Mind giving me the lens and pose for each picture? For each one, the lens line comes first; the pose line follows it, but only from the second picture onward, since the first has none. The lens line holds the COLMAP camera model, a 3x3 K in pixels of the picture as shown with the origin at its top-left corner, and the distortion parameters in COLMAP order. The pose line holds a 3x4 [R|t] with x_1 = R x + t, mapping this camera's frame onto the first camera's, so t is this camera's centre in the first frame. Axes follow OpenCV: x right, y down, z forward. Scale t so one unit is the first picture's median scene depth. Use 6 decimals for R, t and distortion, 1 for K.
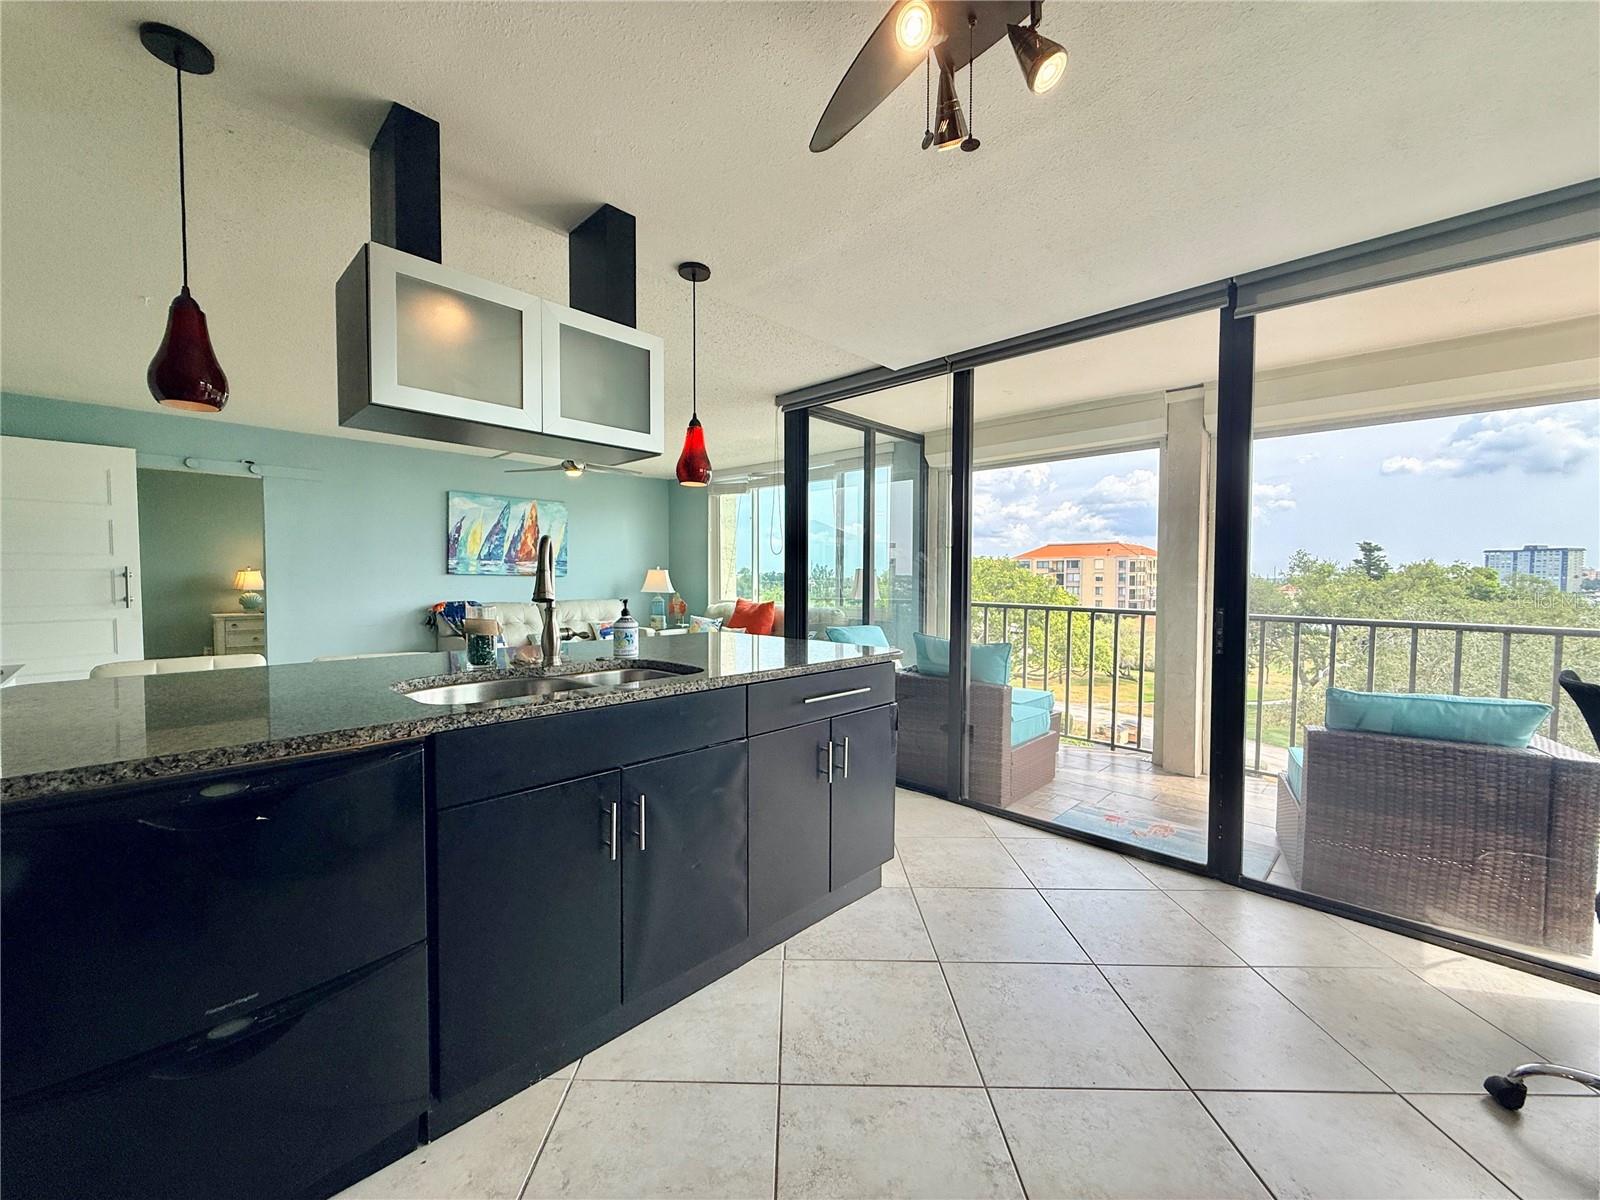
lens RADIAL K [[642.2, 0, 797.5], [0, 642.2, 598.6], [0, 0, 1]] dist [0.018194, -0.001844]
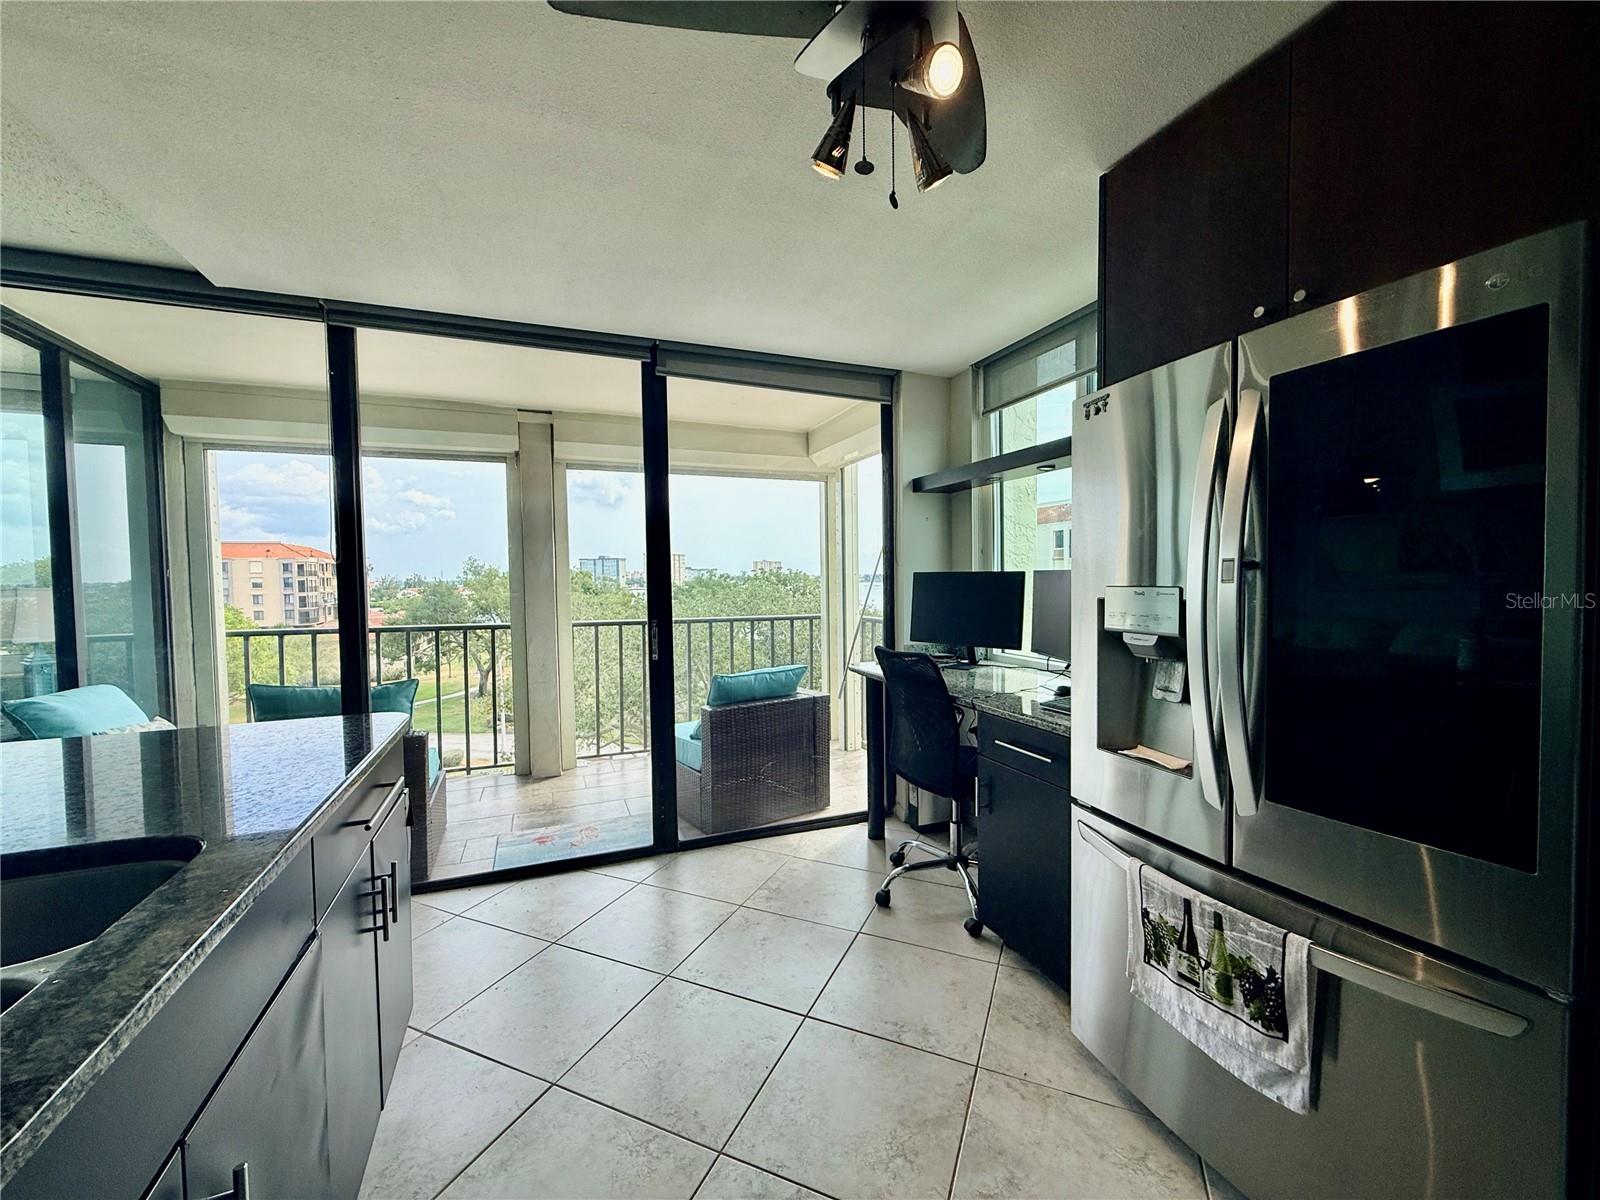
lens RADIAL K [[642.2, 0, 797.4], [0, 642.2, 604.7], [0, 0, 1]] dist [0.018194, -0.001844]
pose [[0.417942, -0.050138, 0.907089, -0.157875], [0.046429, 0.998350, 0.033790, -0.023827], [-0.907287, 0.027993, 0.419580, 0.155735]]
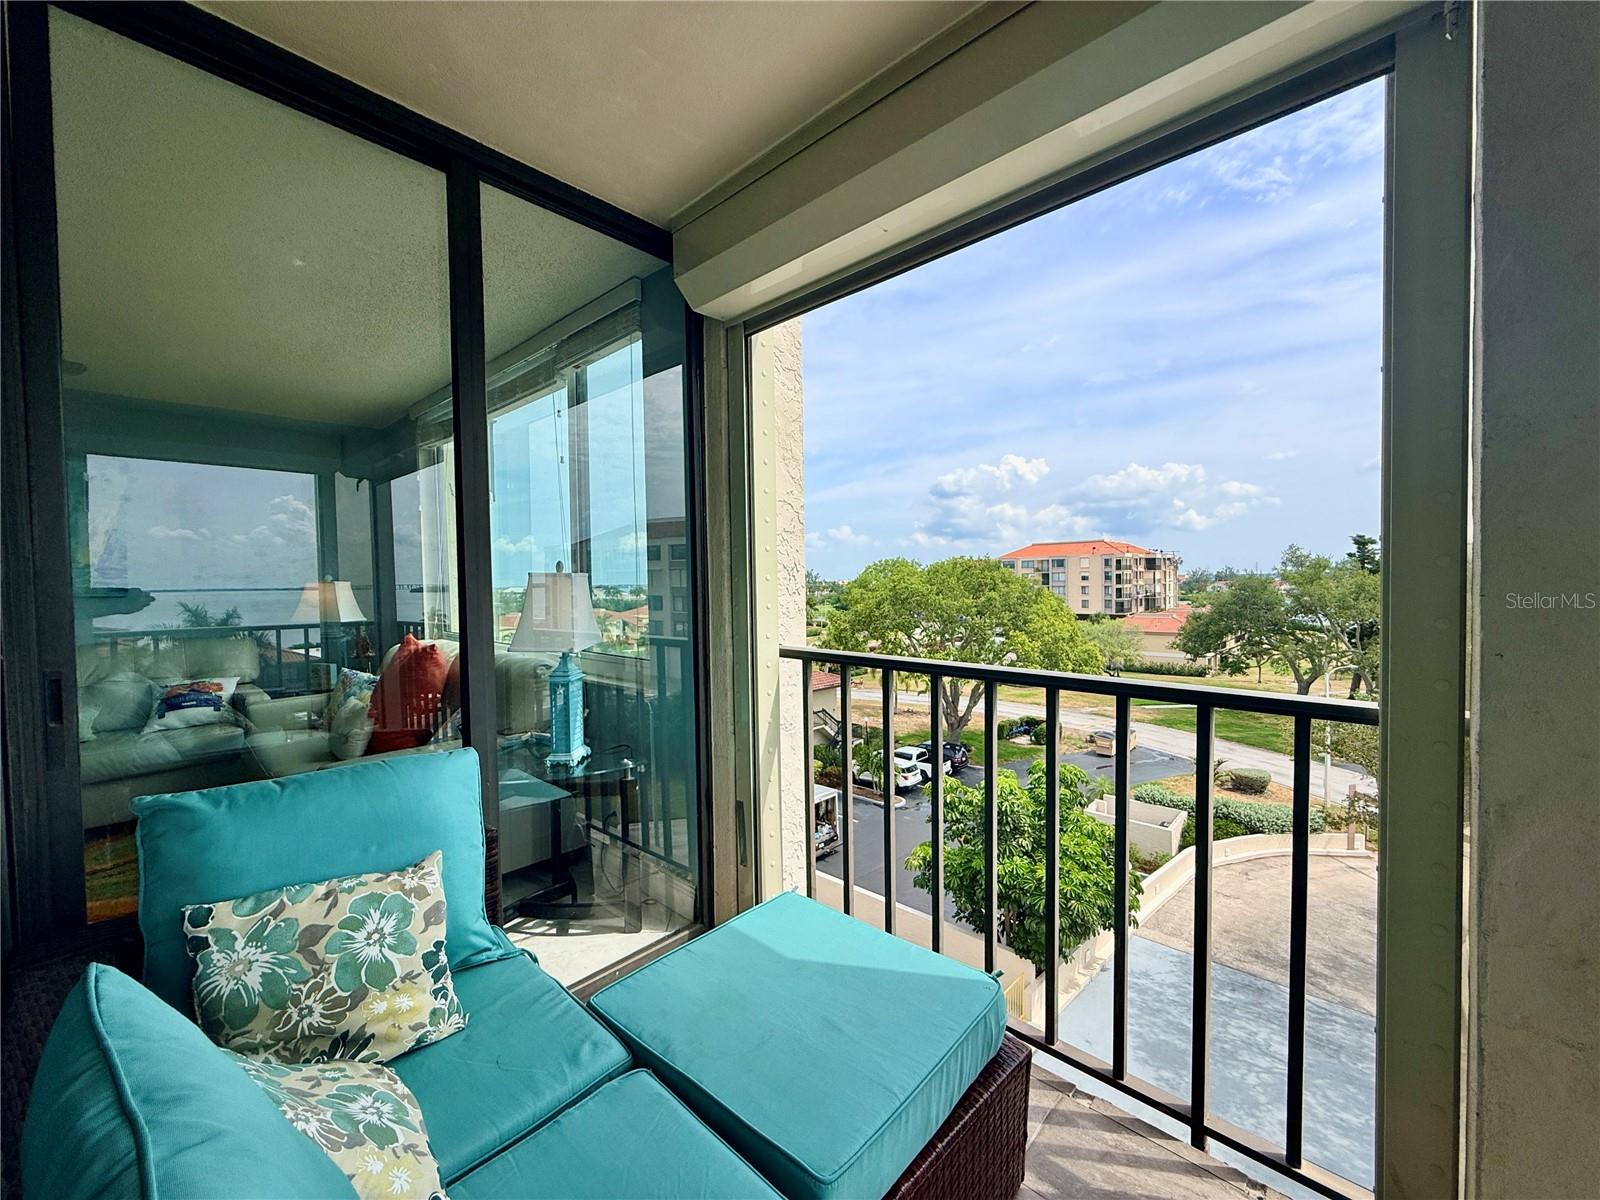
lens RADIAL K [[642.2, 0, 799.3], [0, 642.2, 596.3], [0, 0, 1]] dist [0.018194, -0.001844]
pose [[0.999597, -0.019396, 0.020715, 0.293770], [0.019606, 0.999757, -0.010026, -0.030349], [-0.020515, 0.010428, 0.999735, 0.683451]]
